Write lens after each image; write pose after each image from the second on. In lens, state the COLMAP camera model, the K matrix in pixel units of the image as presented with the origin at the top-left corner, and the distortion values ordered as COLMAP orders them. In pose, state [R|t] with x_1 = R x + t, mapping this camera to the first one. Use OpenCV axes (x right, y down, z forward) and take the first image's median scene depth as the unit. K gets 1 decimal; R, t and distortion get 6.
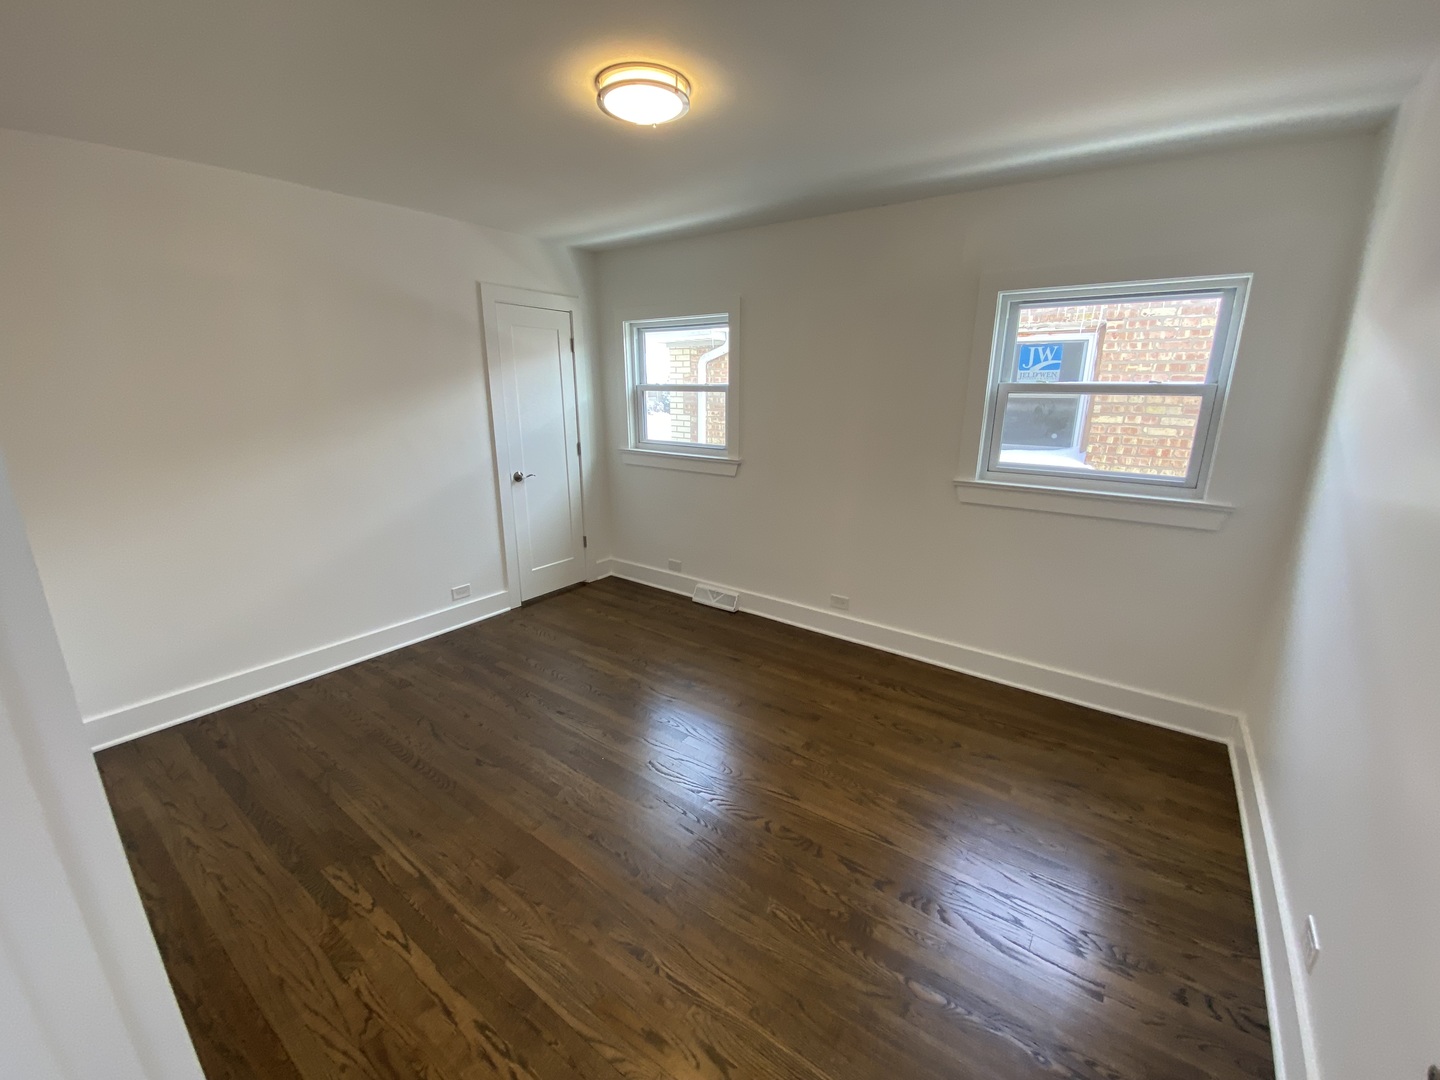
lens RADIAL K [[580.7, 0, 725.8], [0, 580.7, 536.3], [0, 0, 1]] dist [-0.033366, -0.000112]
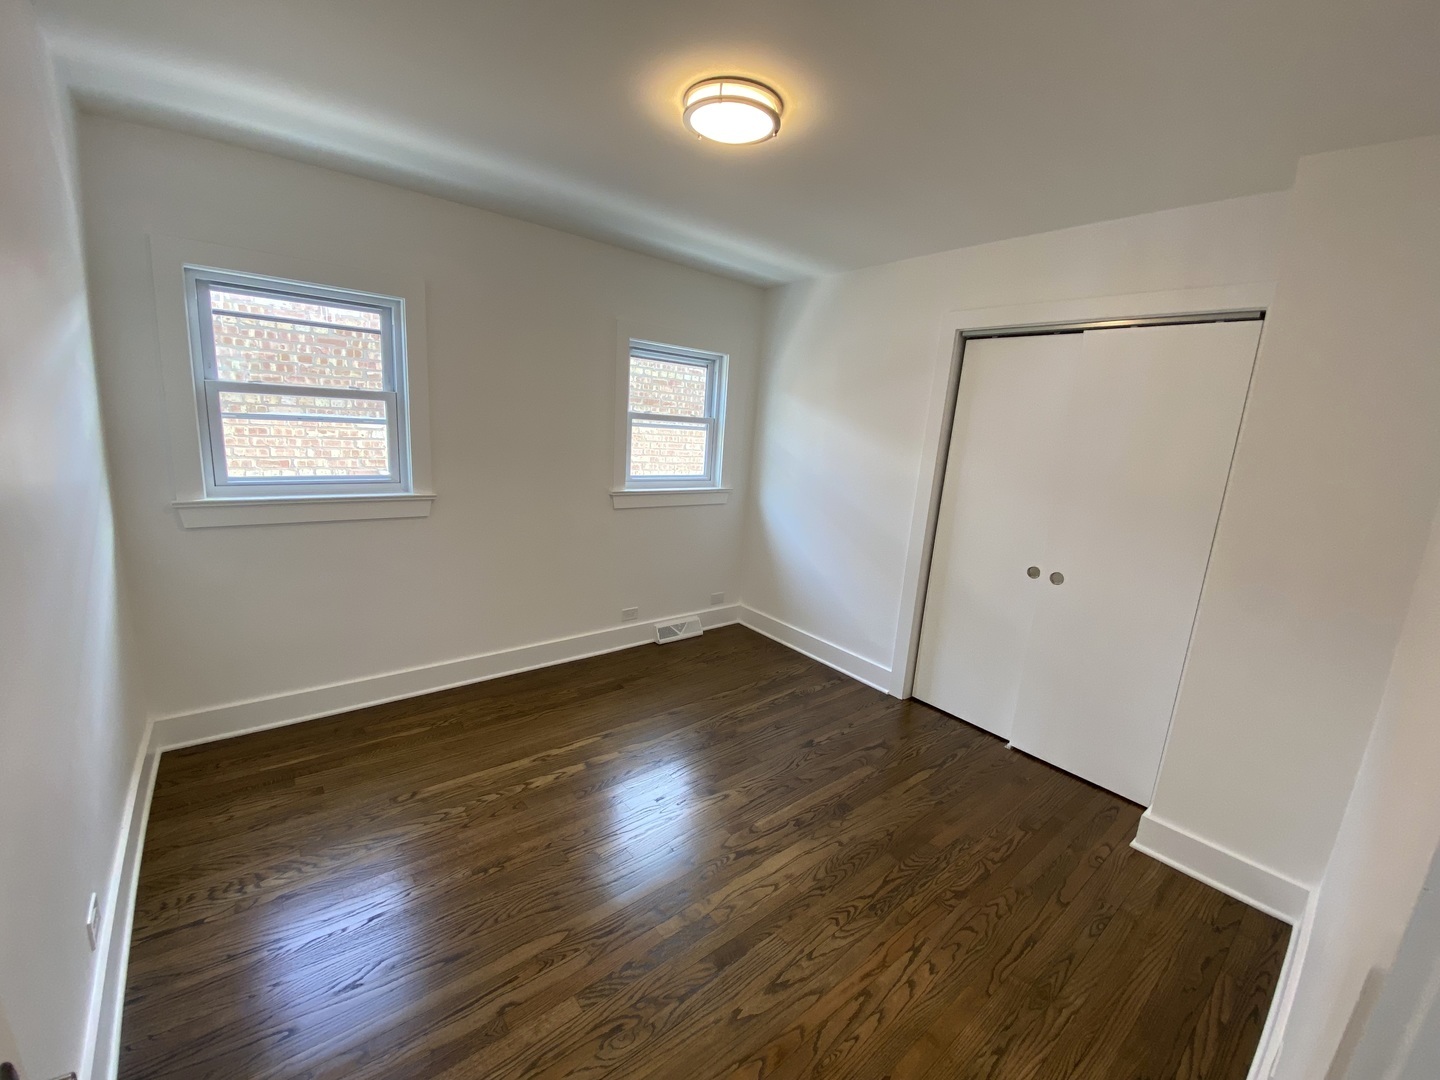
lens RADIAL K [[580.7, 0, 725.8], [0, 580.7, 536.3], [0, 0, 1]] dist [-0.033366, -0.000112]
pose [[0.201172, -0.173293, 0.964105, -0.817667], [0.168332, 0.975702, 0.140253, -0.154322], [-0.964984, 0.134075, 0.225455, 0.599766]]
